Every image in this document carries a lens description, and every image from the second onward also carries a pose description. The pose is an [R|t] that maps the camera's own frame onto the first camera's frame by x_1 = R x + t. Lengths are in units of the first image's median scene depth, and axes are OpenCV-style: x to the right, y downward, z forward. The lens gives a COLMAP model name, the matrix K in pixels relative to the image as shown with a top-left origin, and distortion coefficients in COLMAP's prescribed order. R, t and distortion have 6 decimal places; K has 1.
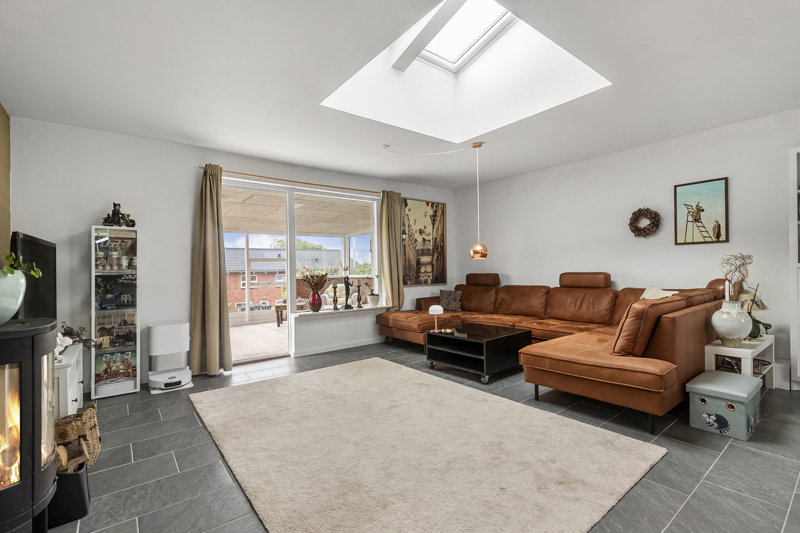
lens RADIAL K [[367.6, 0, 398.2], [0, 367.6, 267.6], [0, 0, 1]] dist [0.004597, 0.000526]
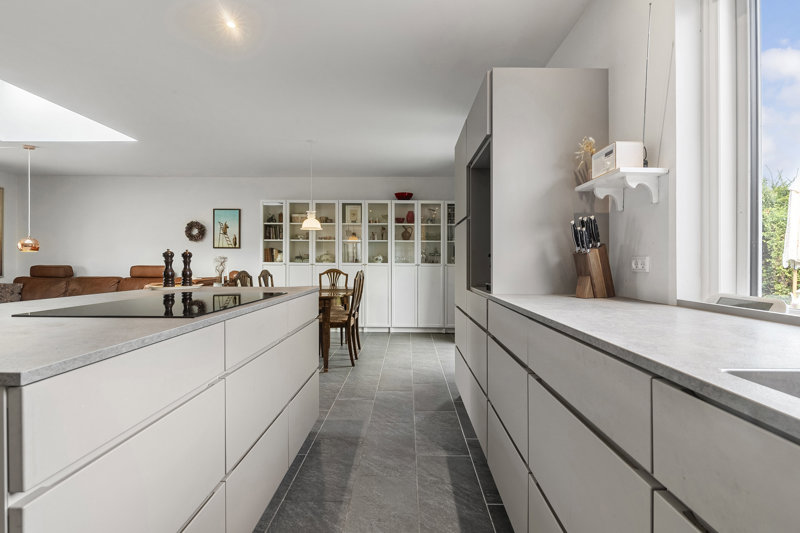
lens RADIAL K [[367.6, 0, 395.9], [0, 367.6, 262.3], [0, 0, 1]] dist [0.004597, 0.000526]
pose [[0.627166, 0.022118, 0.778572, 0.047694], [-0.023096, 0.999685, -0.009795, -0.006294], [-0.778543, -0.011839, 0.627479, -0.507728]]
